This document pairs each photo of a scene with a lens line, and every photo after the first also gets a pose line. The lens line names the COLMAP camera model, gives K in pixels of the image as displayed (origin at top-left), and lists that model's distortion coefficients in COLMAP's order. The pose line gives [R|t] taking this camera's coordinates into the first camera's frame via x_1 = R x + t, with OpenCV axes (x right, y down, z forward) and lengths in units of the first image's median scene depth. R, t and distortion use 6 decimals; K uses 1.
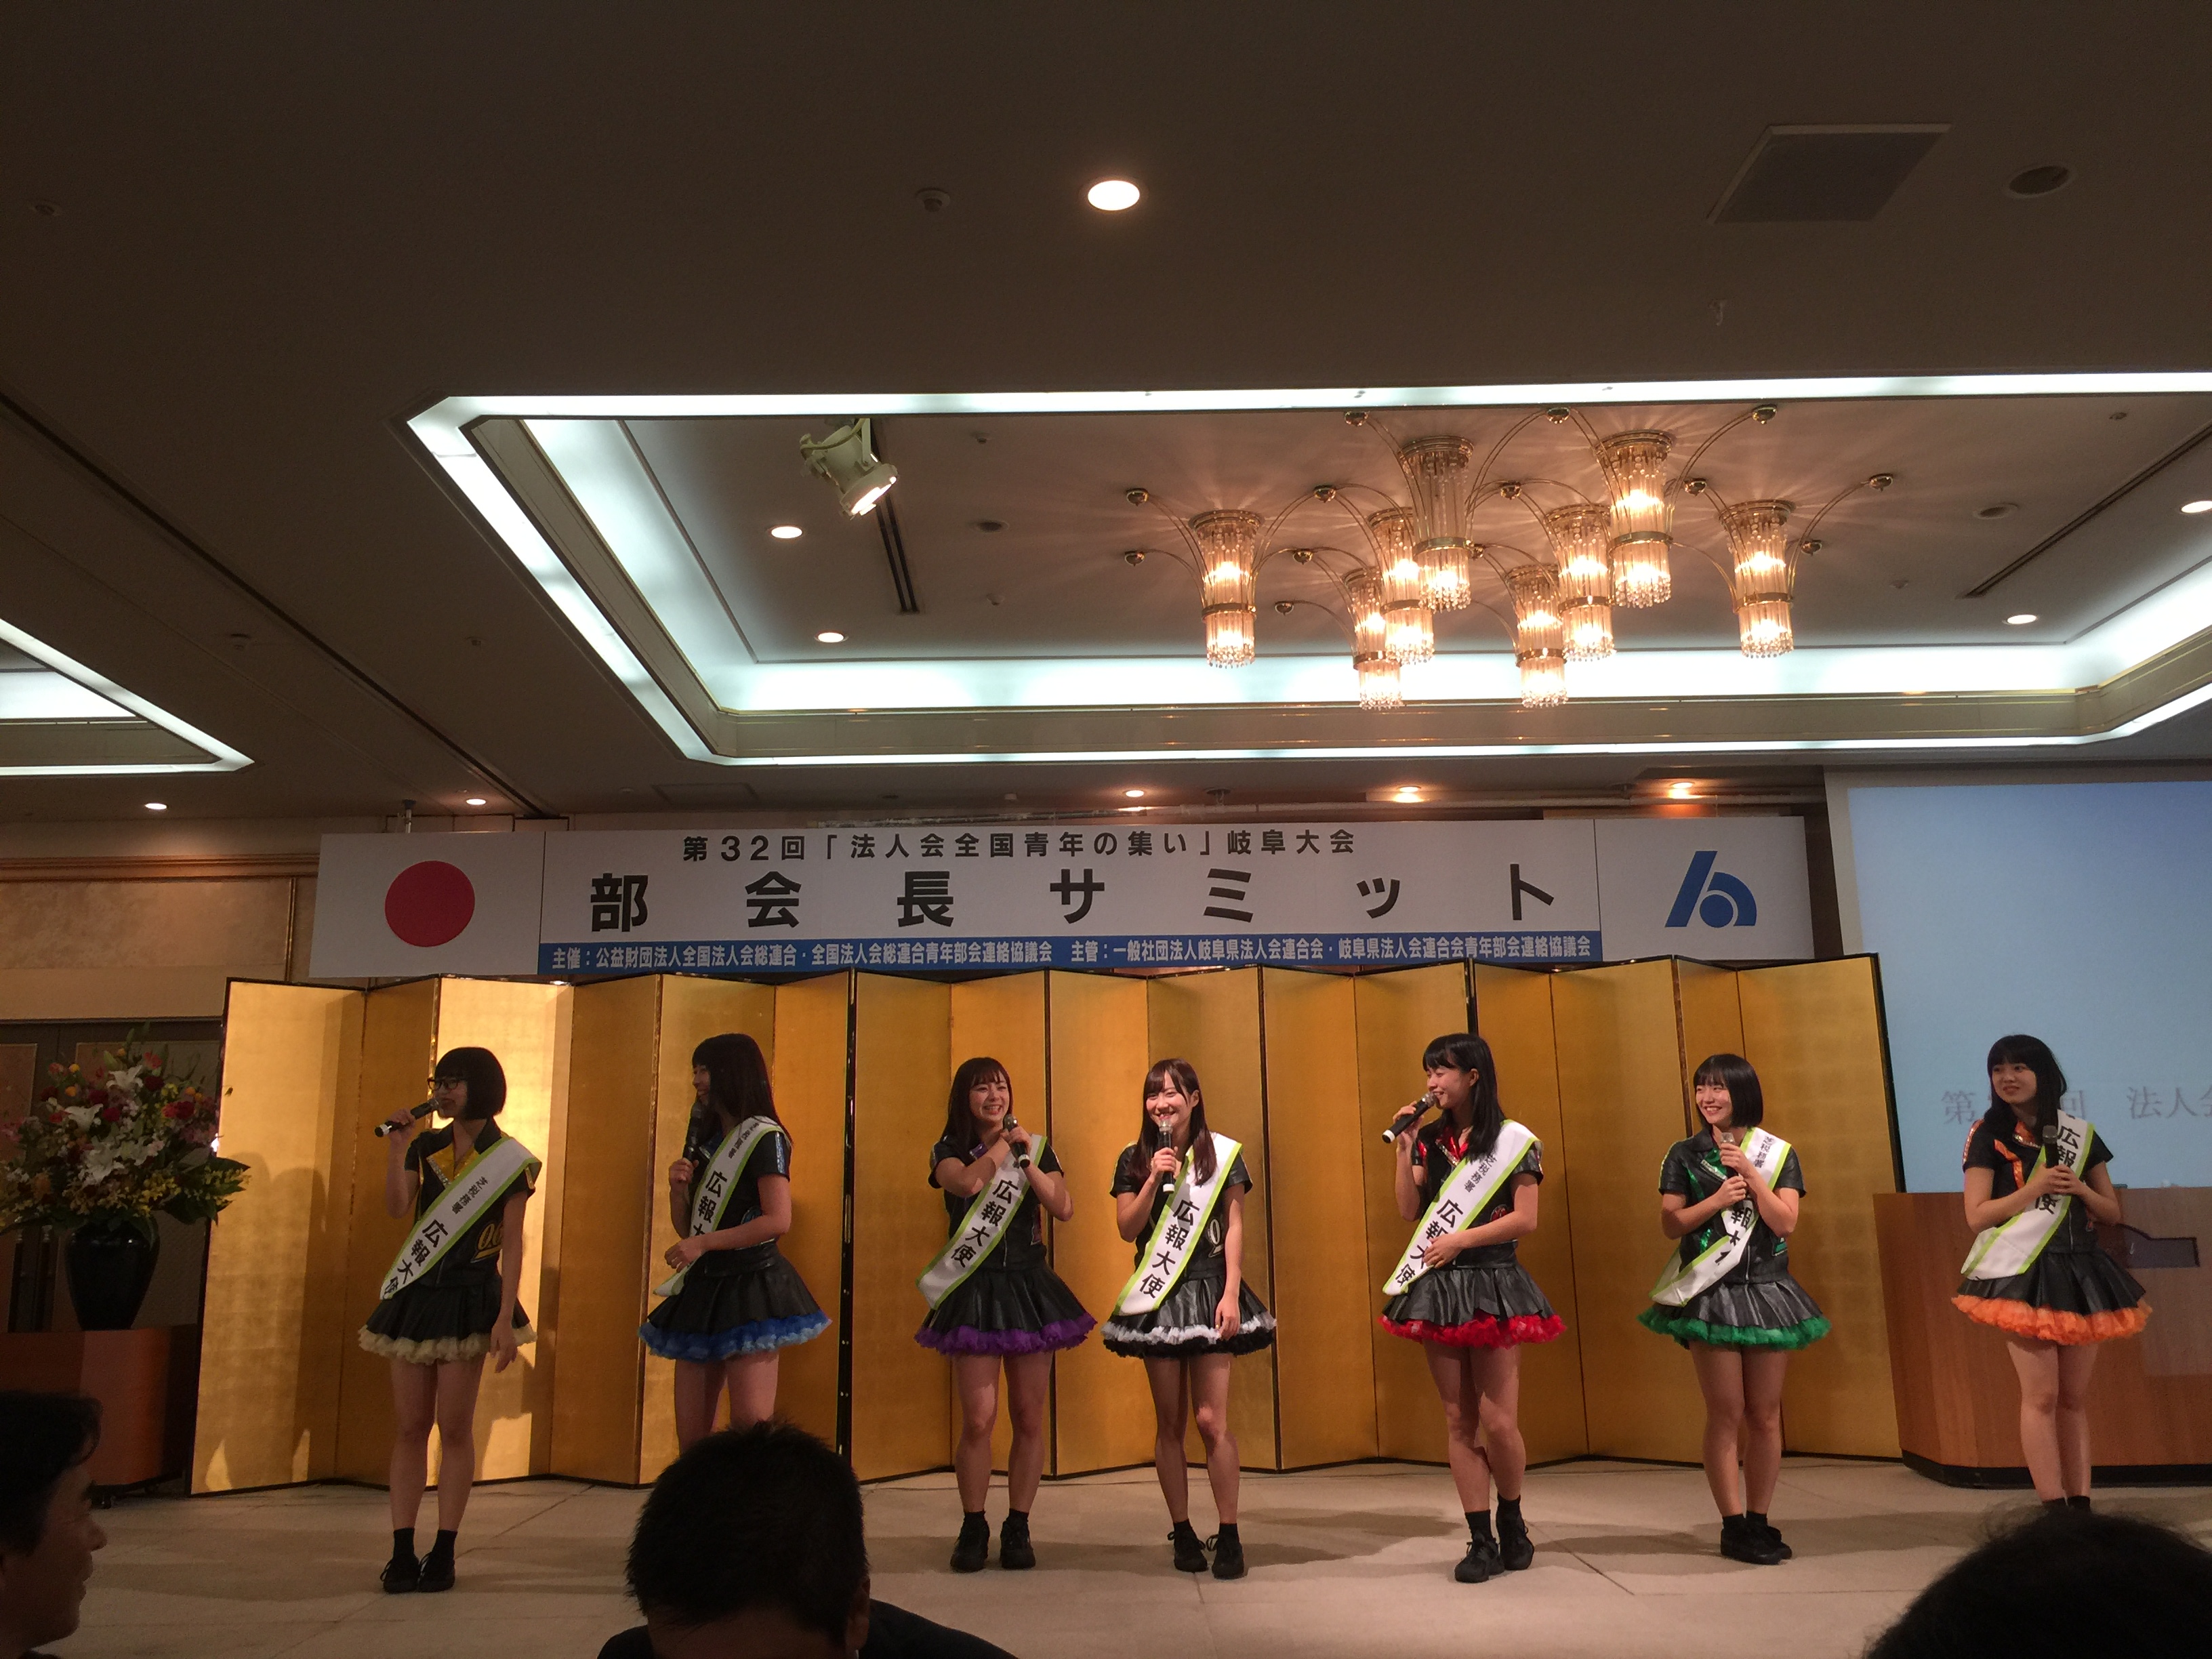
lens RADIAL K [[1943.5, 0, 1106.0], [0, 1943.5, 829.5], [0, 0, 1]] dist [0.237060, -0.458798]
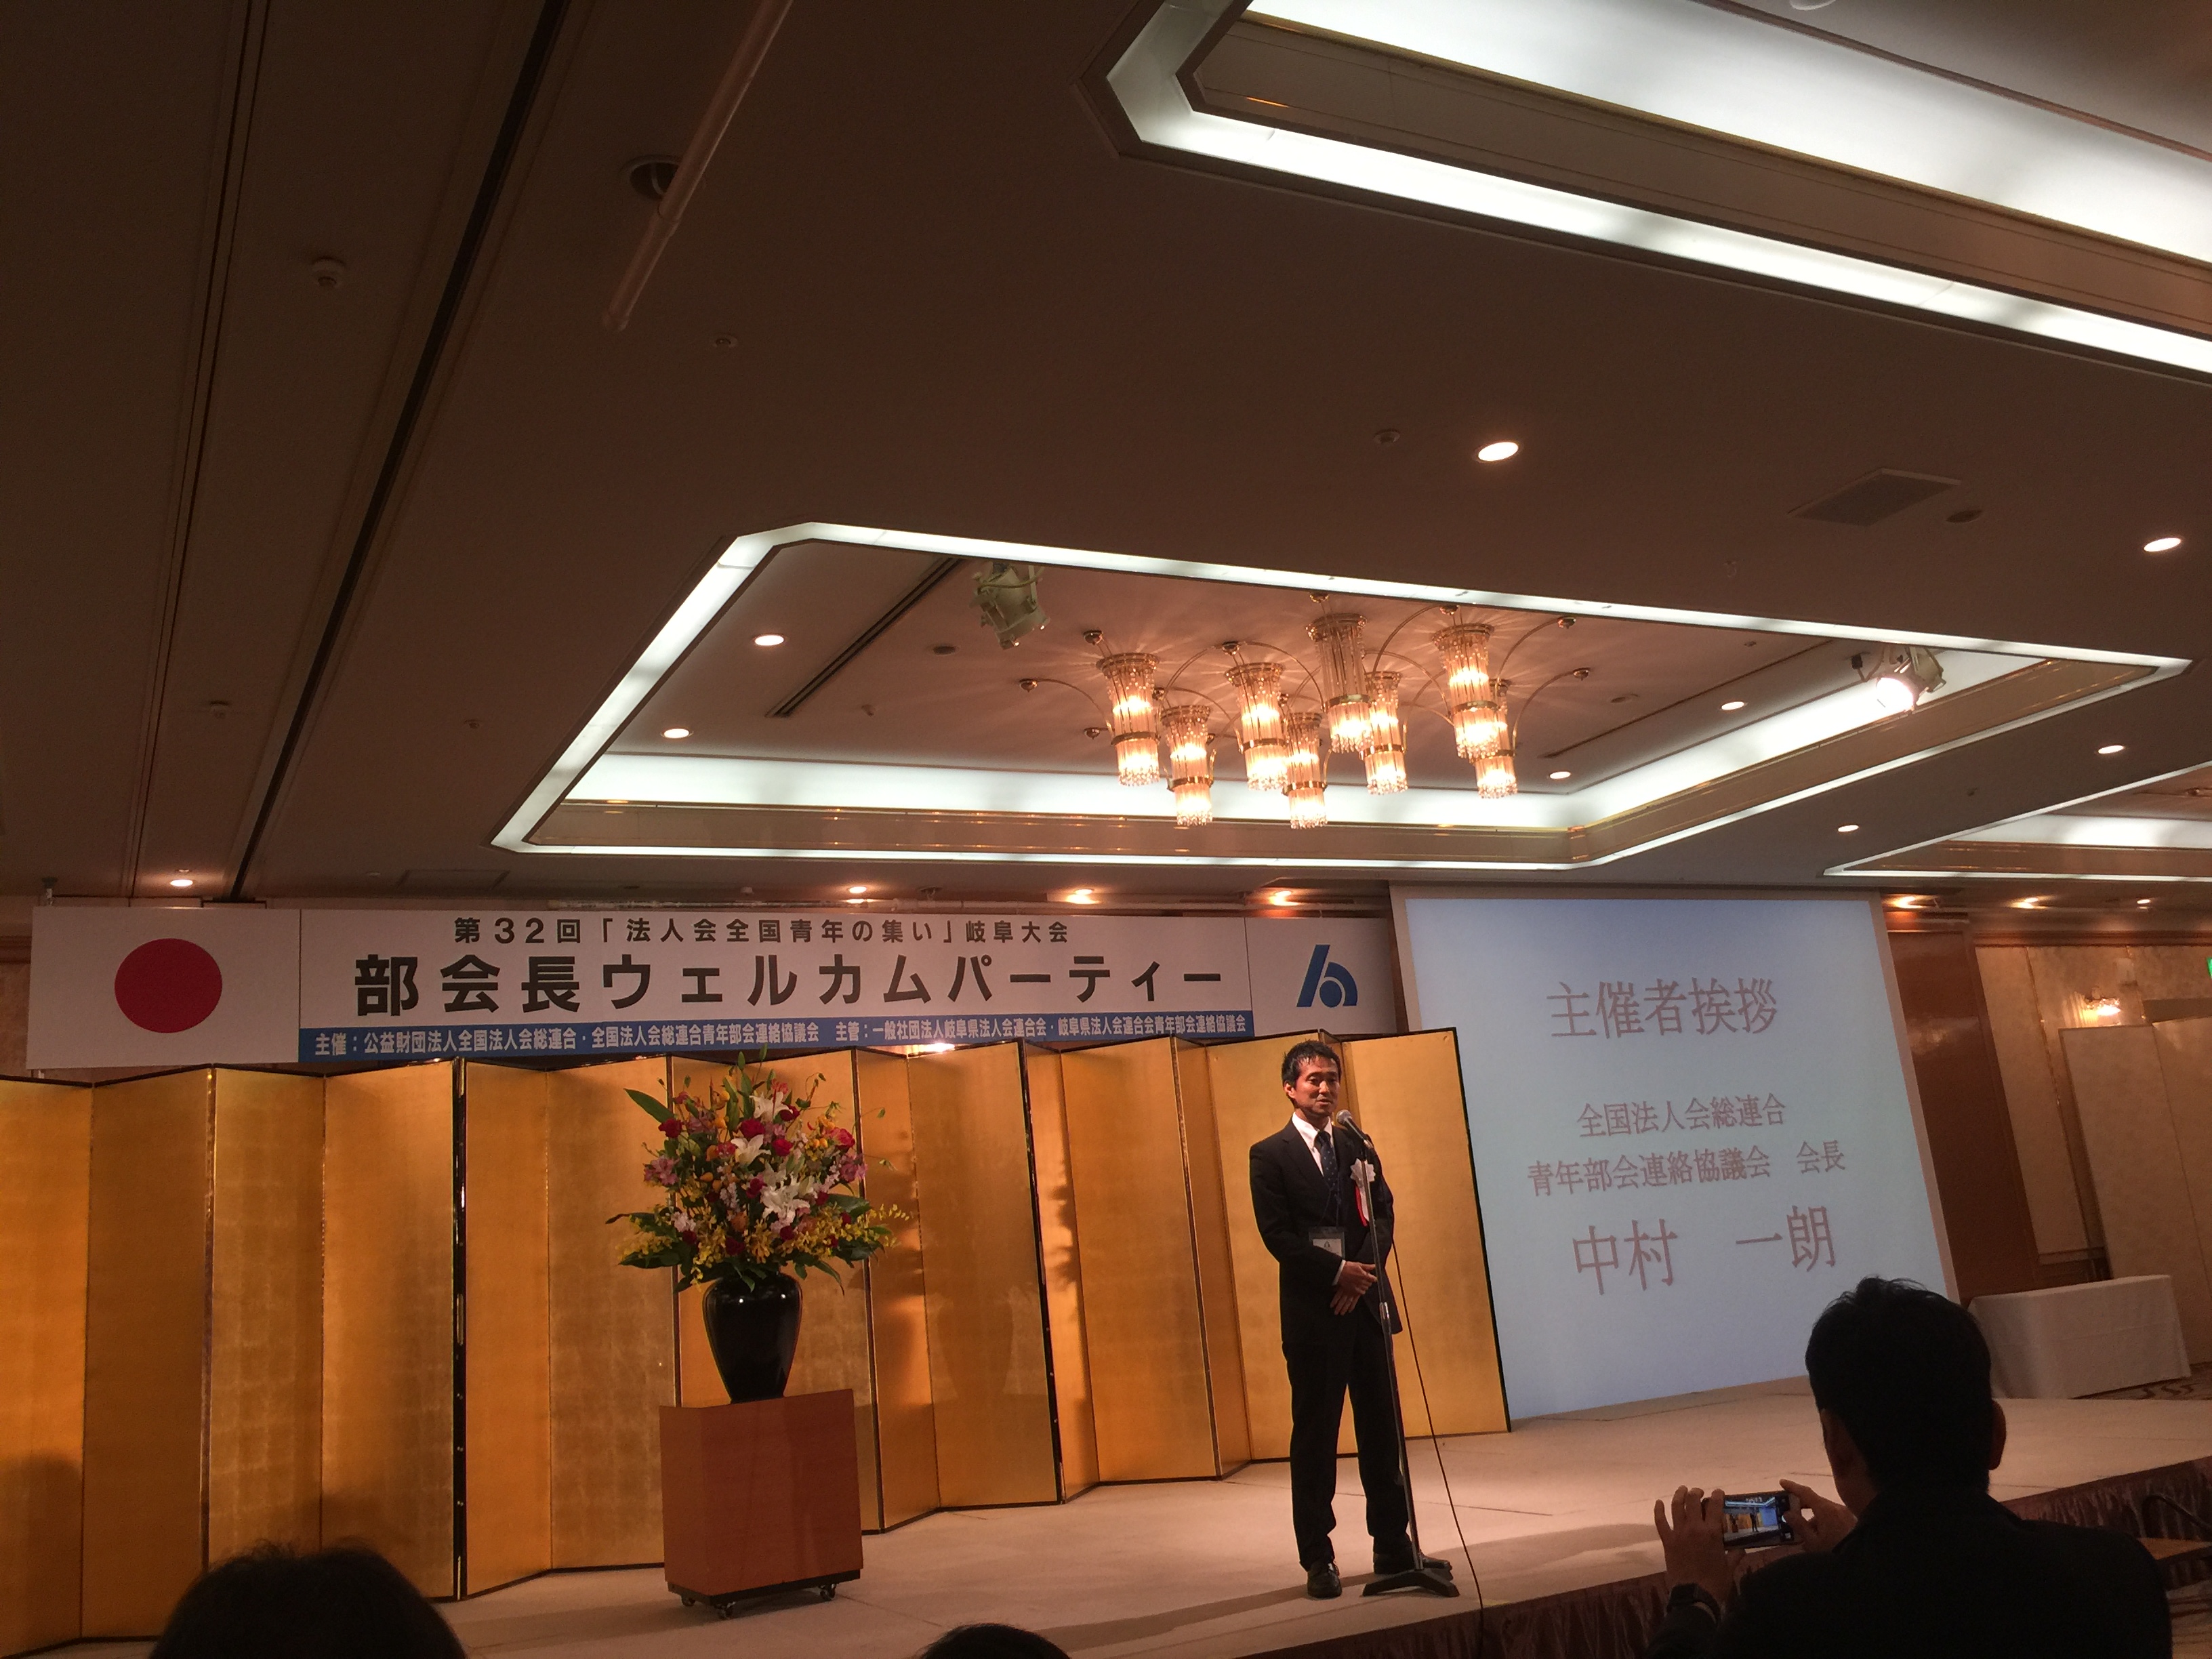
lens RADIAL K [[1943.5, 0, 1106.0], [0, 1943.5, 829.5], [0, 0, 1]] dist [0.237060, -0.458798]
pose [[0.891959, 0.040940, 0.450260, -0.372079], [-0.020317, 0.998515, -0.050544, 0.003088], [-0.451661, 0.035935, 0.891466, -0.027248]]
